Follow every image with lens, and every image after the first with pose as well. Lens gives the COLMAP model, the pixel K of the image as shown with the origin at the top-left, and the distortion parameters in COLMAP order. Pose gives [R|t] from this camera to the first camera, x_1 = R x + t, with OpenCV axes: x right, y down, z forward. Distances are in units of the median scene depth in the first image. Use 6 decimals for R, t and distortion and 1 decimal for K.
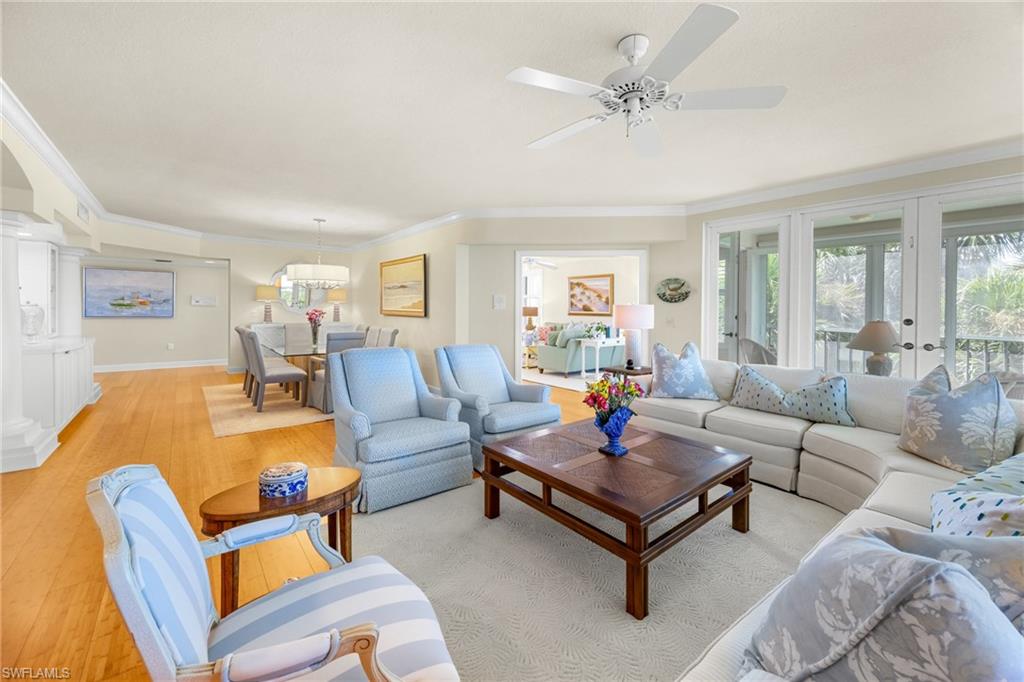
lens RADIAL K [[406.7, 0, 510.2], [0, 406.7, 321.9], [0, 0, 1]] dist [0.003359, 0.000009]
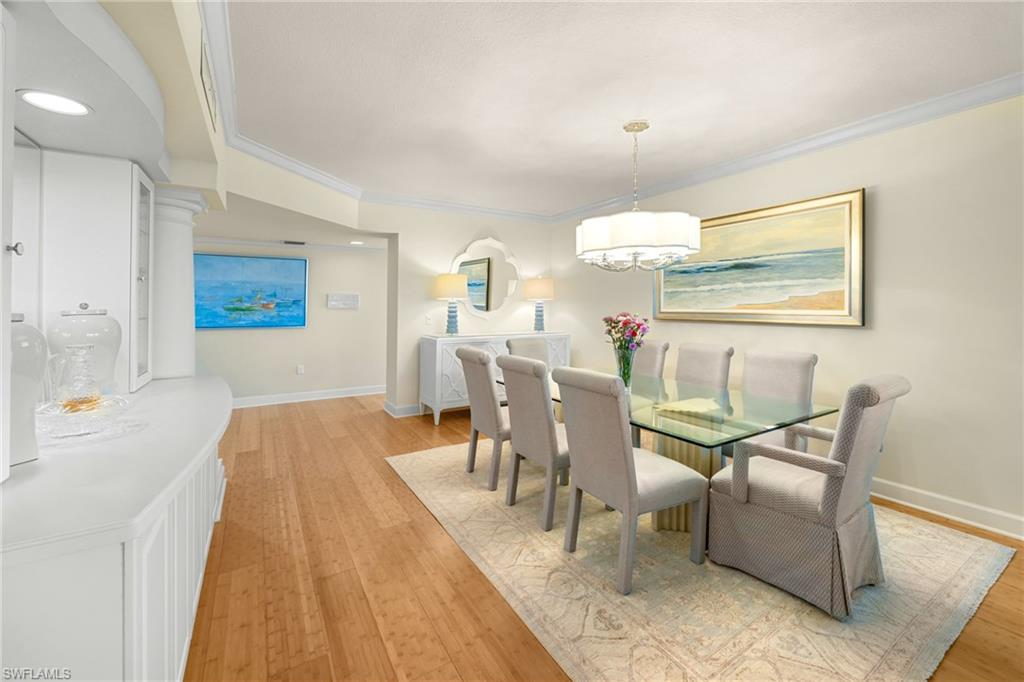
lens RADIAL K [[419.6, 0, 520.1], [0, 419.6, 313.7], [0, 0, 1]] dist [-0.002943, -0.000322]
pose [[0.992388, -0.012355, -0.122530, -0.480923], [0.010101, 0.999768, -0.019003, -0.019383], [0.122736, 0.017620, 0.992283, 0.438727]]
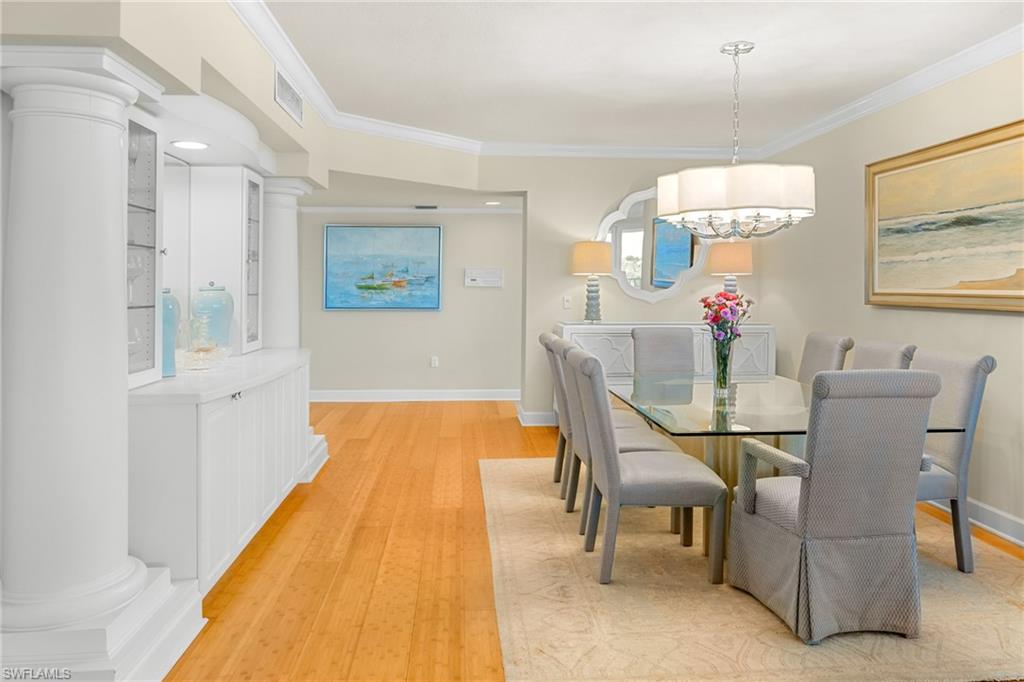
lens RADIAL K [[727.0, 0, 510.9], [0, 727.0, 305.1], [0, 0, 1]] dist [-0.000185, 0.002337]
pose [[0.821626, 0.002300, -0.570022, -0.232854], [-0.008395, 0.999932, -0.008066, -0.011451], [0.569965, 0.011413, 0.821590, 0.309879]]
